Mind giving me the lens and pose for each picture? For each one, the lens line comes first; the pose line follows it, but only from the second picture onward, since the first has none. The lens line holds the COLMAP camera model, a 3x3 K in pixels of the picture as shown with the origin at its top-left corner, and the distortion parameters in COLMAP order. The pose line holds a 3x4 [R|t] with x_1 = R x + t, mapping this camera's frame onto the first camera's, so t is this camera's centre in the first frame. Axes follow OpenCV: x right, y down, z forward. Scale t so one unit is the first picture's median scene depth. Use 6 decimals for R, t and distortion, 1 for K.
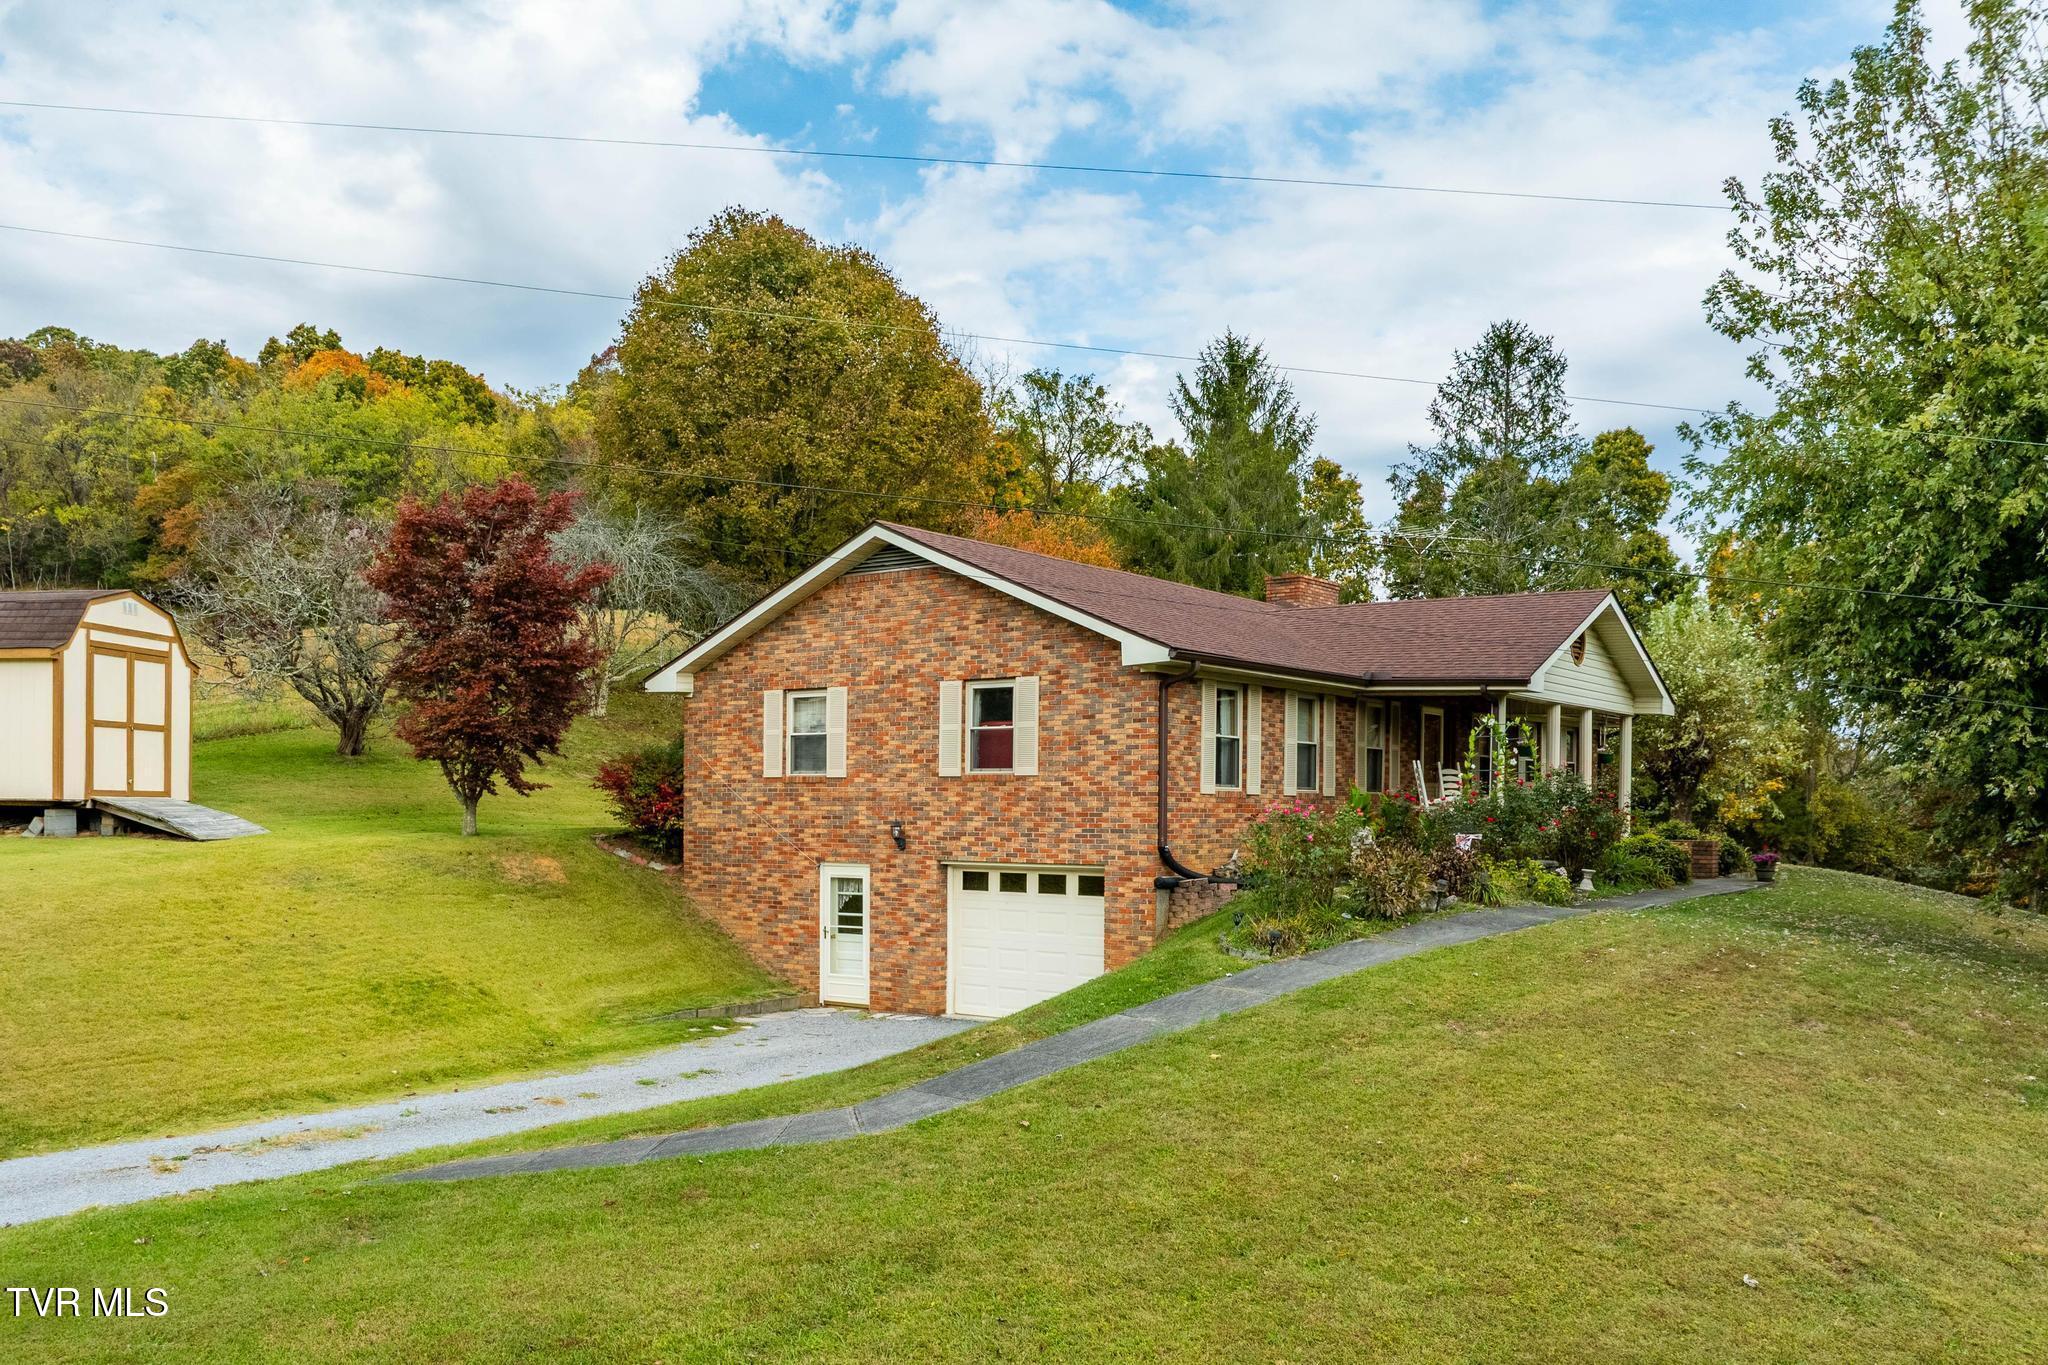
lens RADIAL K [[1658.1, 0, 888.1], [0, 1658.1, 856.1], [0, 0, 1]] dist [-0.027723, -0.008208]
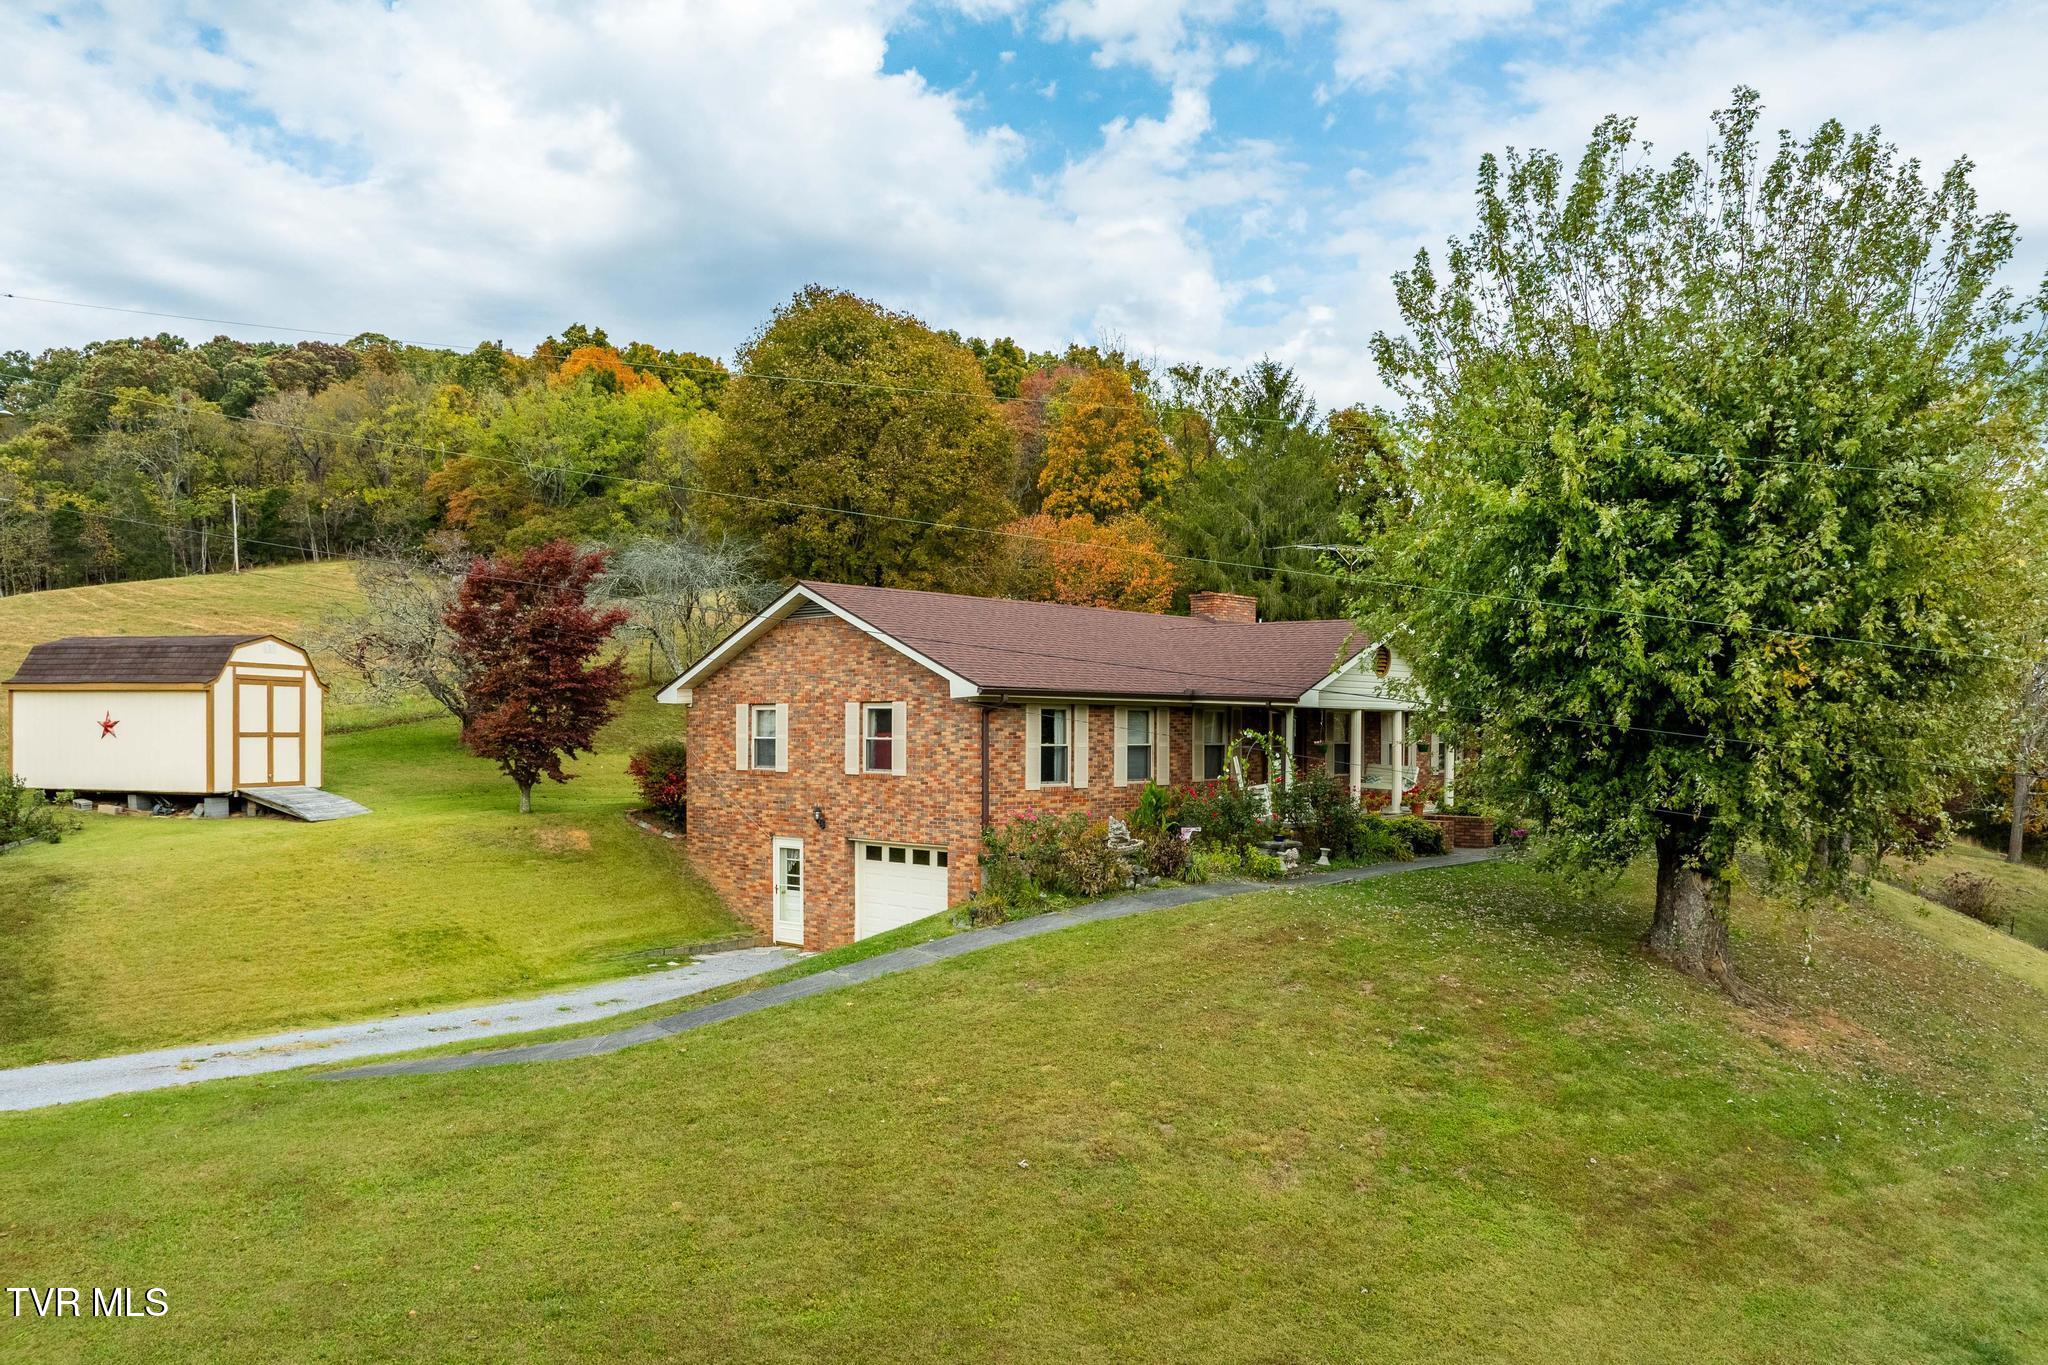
lens RADIAL K [[1484.4, 0, 999.7], [0, 1484.4, 766.0], [0, 0, 1]] dist [-0.041974, -0.000448]
pose [[0.997345, -0.001955, -0.072802, 0.230532], [0.001368, 0.999966, -0.008101, -0.043102], [0.072815, 0.007980, 0.997314, -0.166058]]
